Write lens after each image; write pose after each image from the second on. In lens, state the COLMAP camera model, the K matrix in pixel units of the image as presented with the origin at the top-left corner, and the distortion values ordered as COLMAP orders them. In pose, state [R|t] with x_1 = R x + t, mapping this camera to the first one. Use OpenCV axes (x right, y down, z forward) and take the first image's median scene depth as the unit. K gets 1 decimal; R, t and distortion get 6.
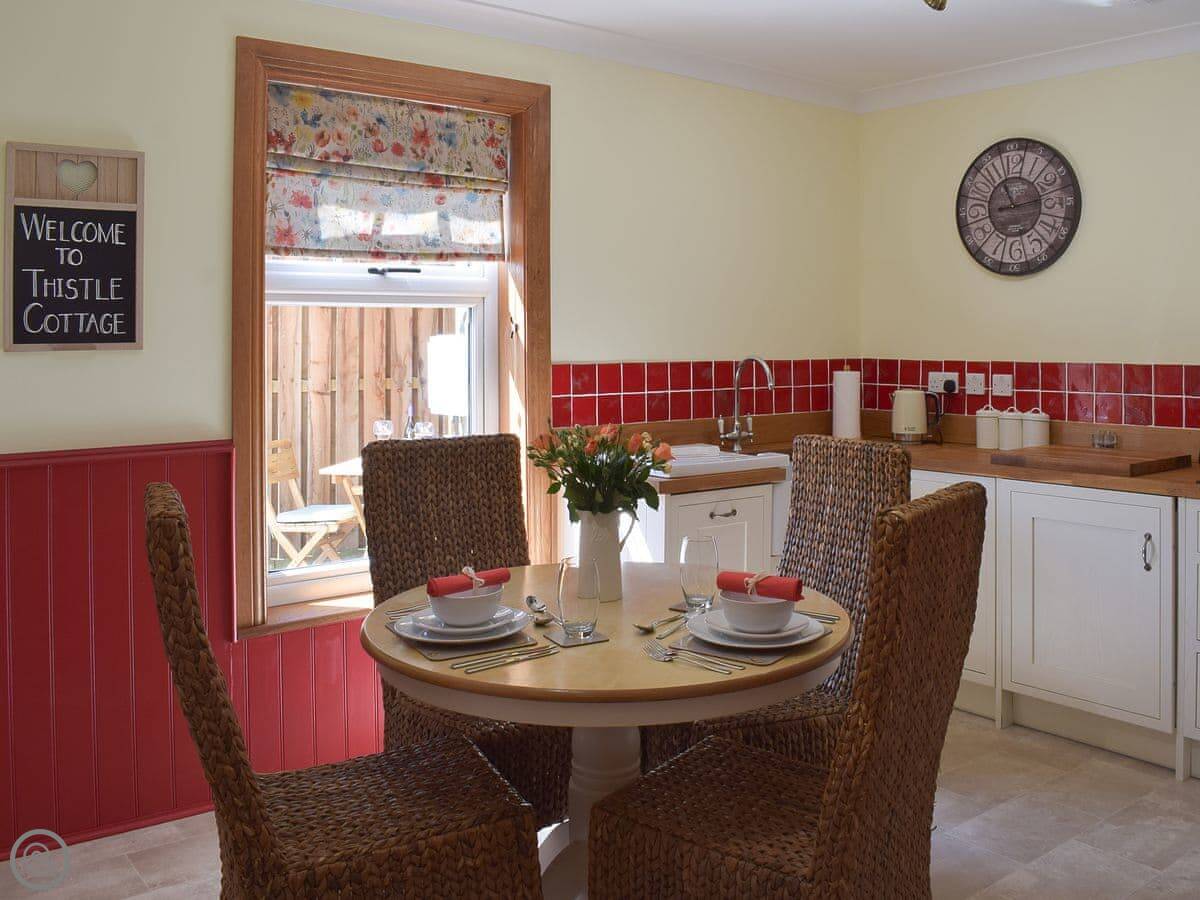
lens RADIAL K [[1215.4, 0, 600.0], [0, 1215.4, 450.0], [0, 0, 1]] dist [-0.085724, -0.012040]
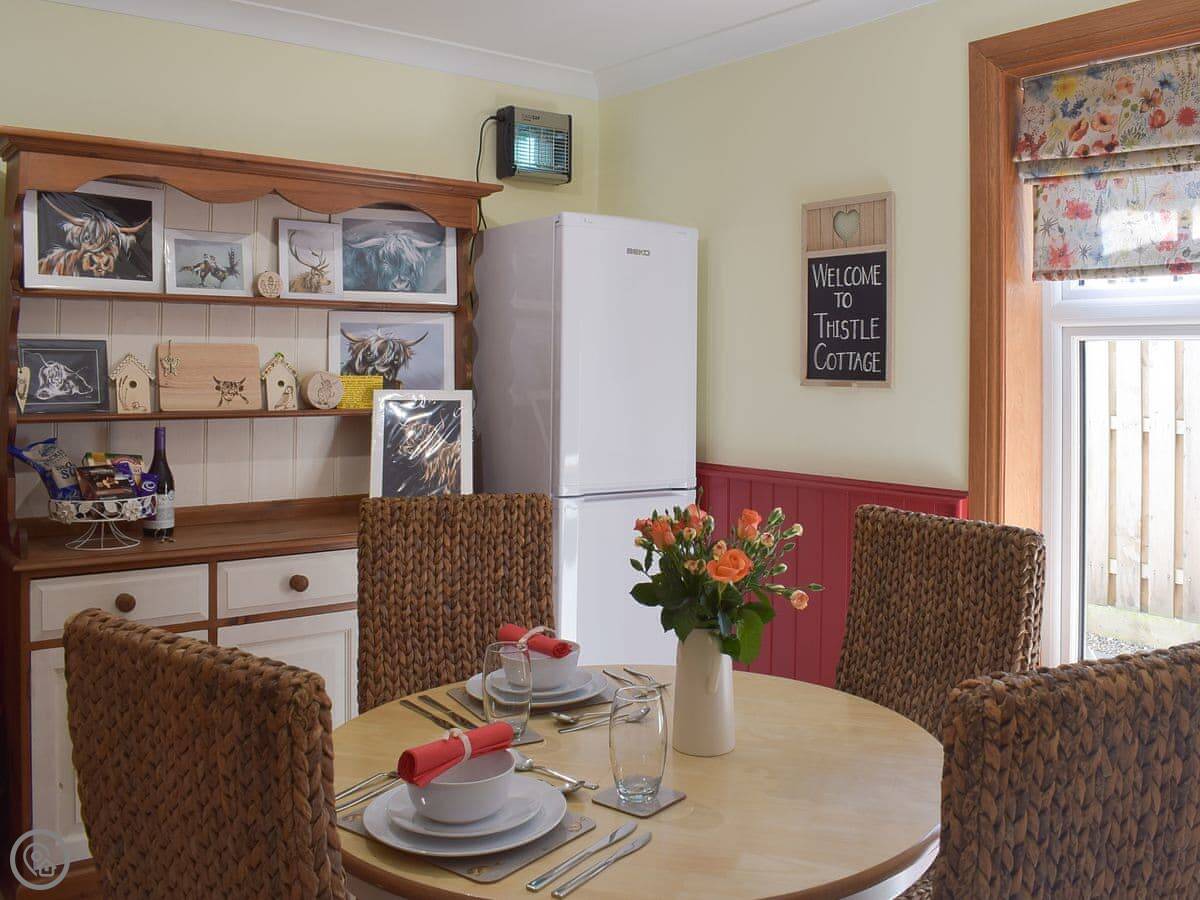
lens RADIAL K [[1097.2, 0, 600.0], [0, 1097.2, 419.9], [0, 0, 1]] dist [-0.085859, 0.002631]
pose [[-0.049854, 0.054714, -0.997257, 0.479450], [-0.098532, 0.993358, 0.059426, -0.077872], [0.993884, 0.101224, -0.044132, 0.712594]]
